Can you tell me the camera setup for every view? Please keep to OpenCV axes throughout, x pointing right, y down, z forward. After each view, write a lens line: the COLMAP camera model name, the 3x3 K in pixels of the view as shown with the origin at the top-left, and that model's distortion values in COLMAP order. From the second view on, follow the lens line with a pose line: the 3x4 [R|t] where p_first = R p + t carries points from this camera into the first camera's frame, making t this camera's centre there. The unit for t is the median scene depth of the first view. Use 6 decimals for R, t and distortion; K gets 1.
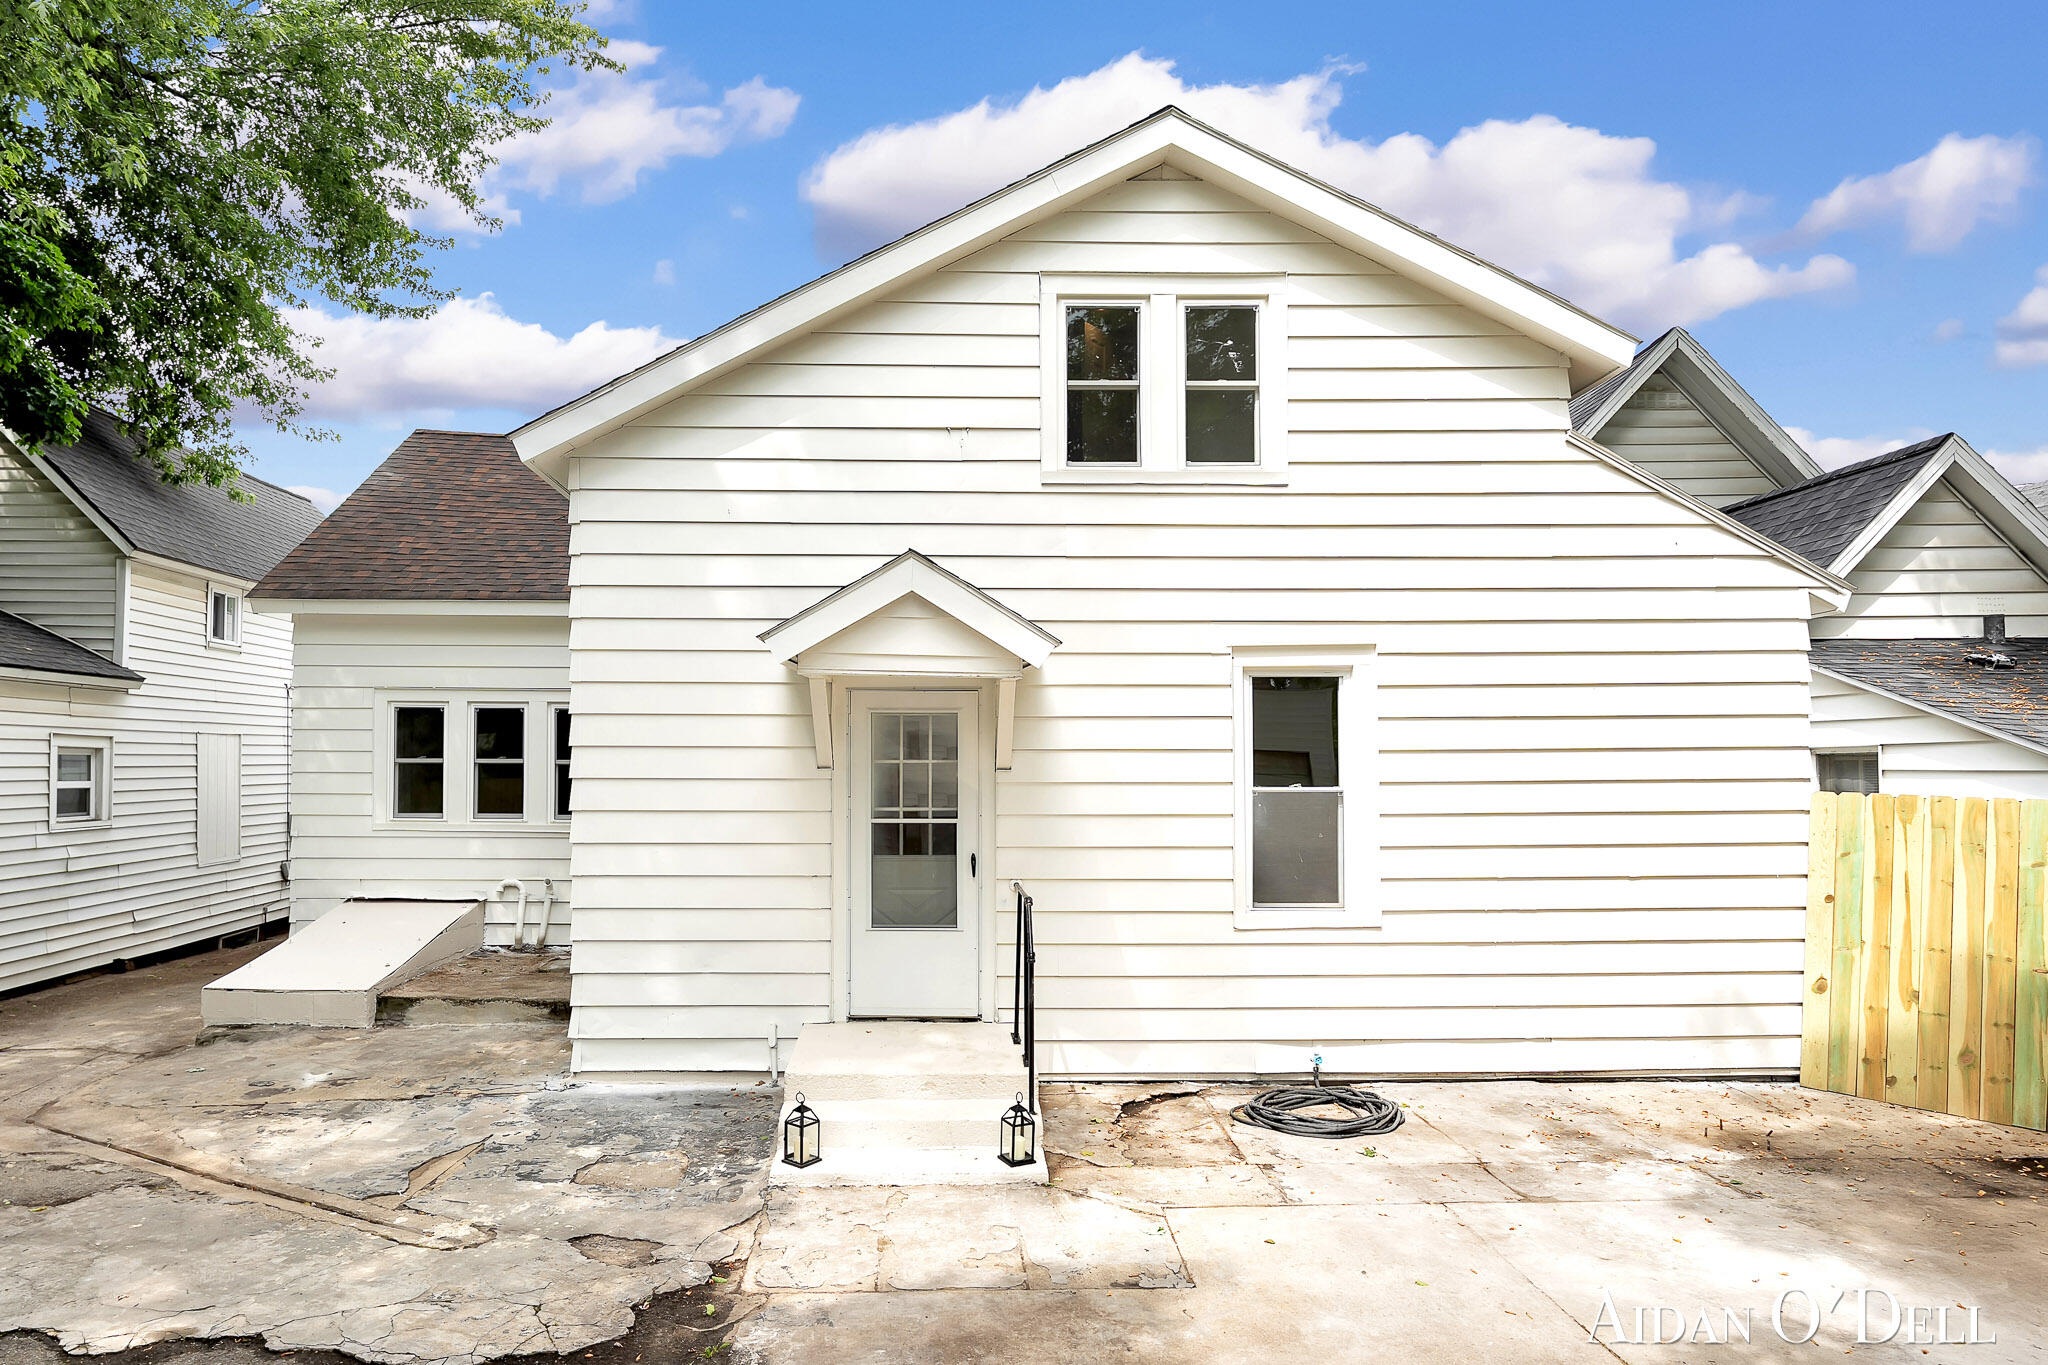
lens RADIAL K [[1258.6, 0, 940.6], [0, 1258.6, 733.6], [0, 0, 1]] dist [-0.000109, 0.001843]
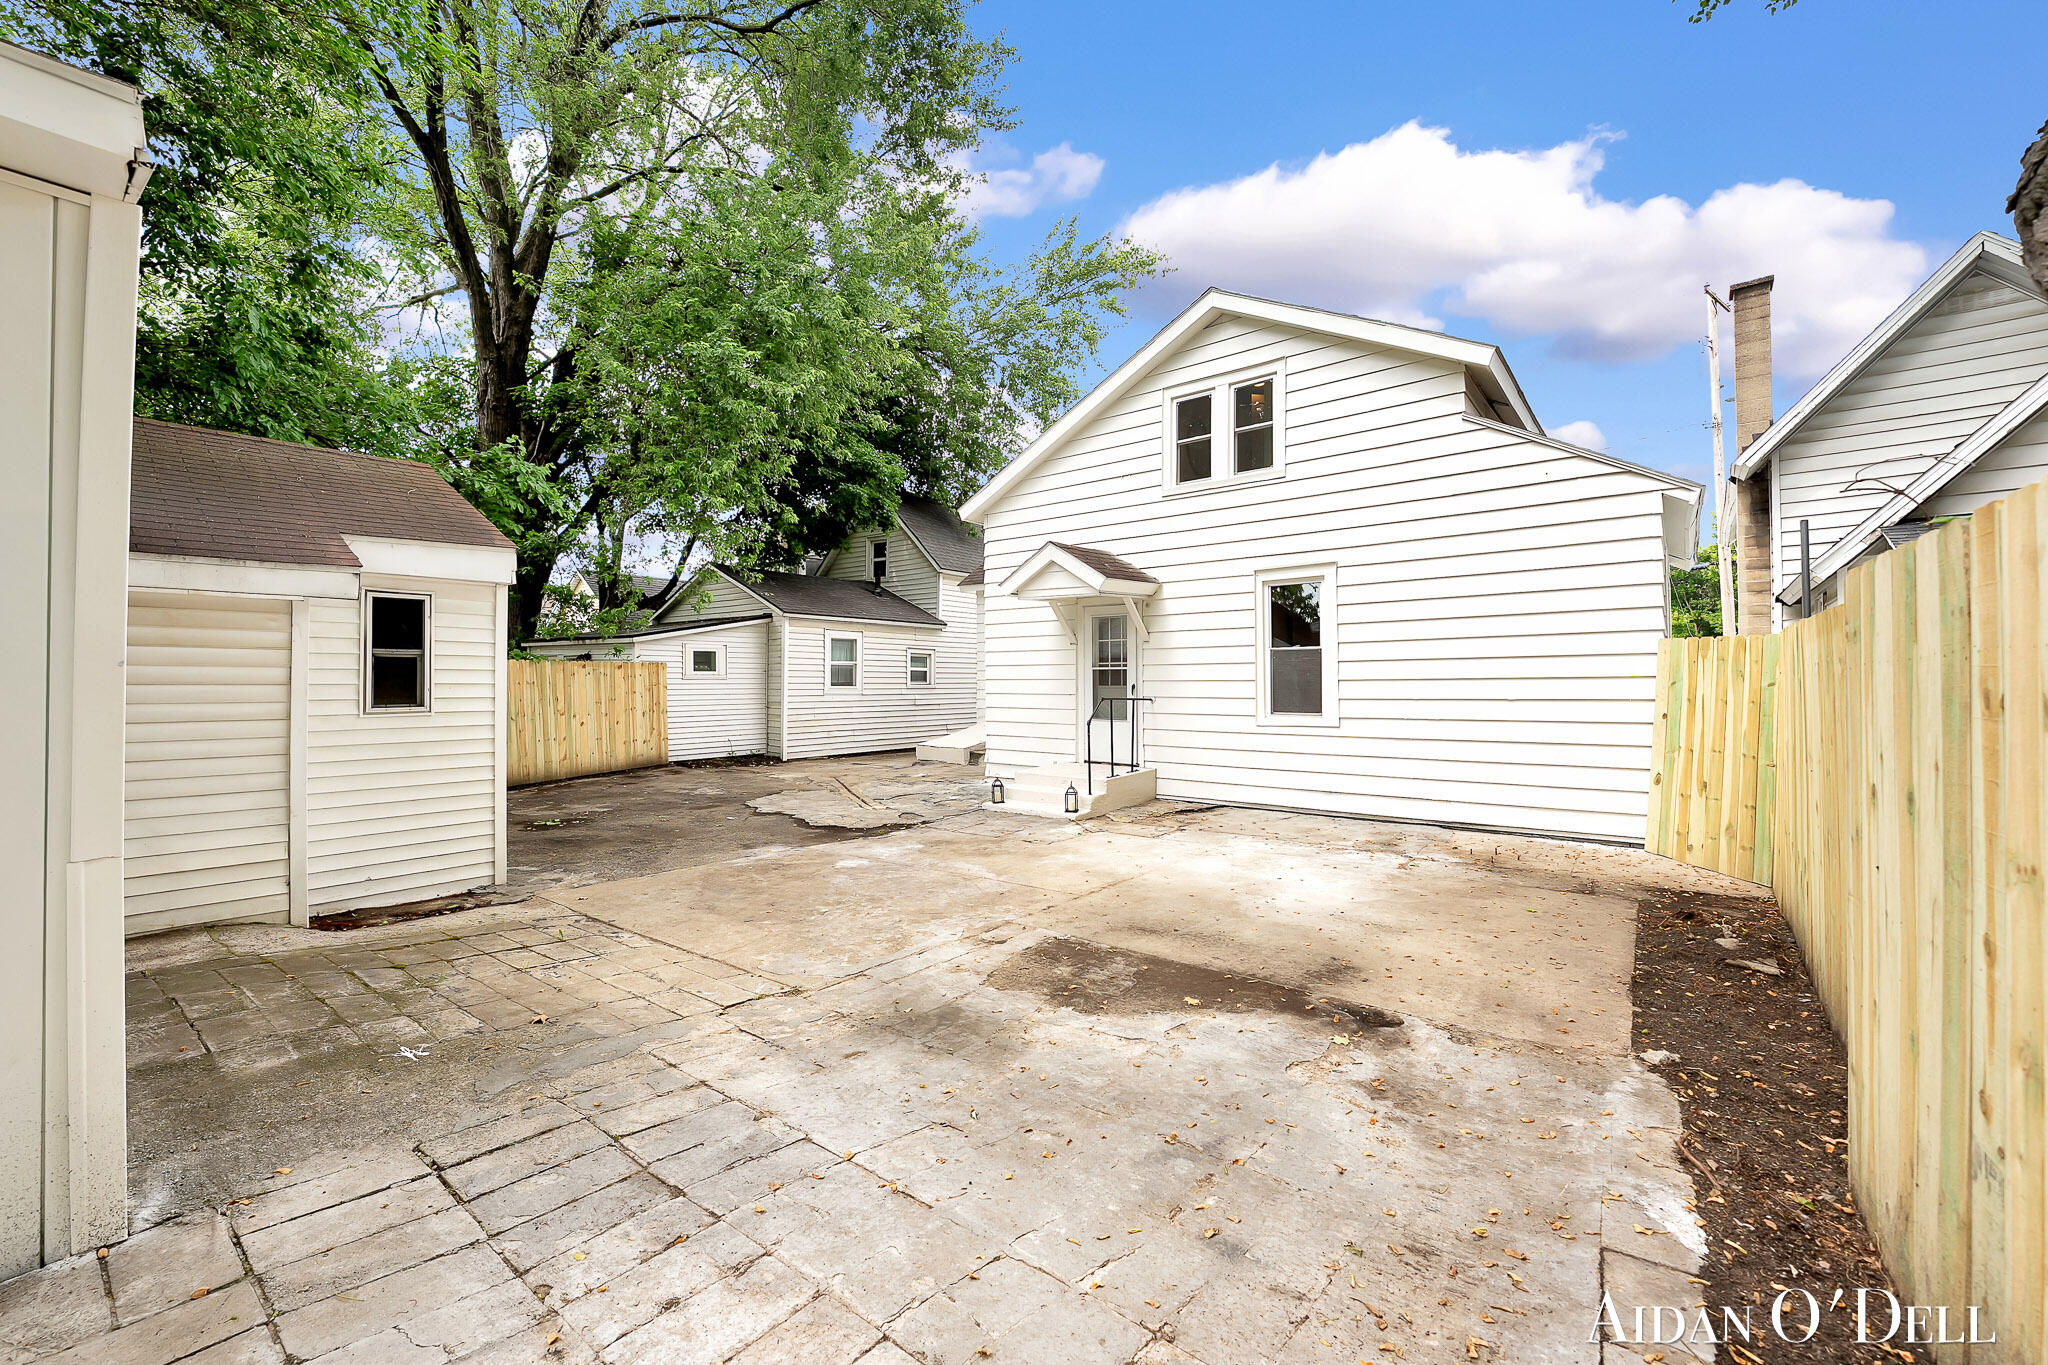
lens RADIAL K [[822.0, 0, 1017.1], [0, 822.0, 673.4], [0, 0, 1]] dist [0.001184, 0.000165]
pose [[0.767267, -0.008833, -0.641267, 0.723306], [0.016646, 0.999843, 0.006144, 0.065880], [0.641112, -0.015389, 0.767293, -0.135598]]
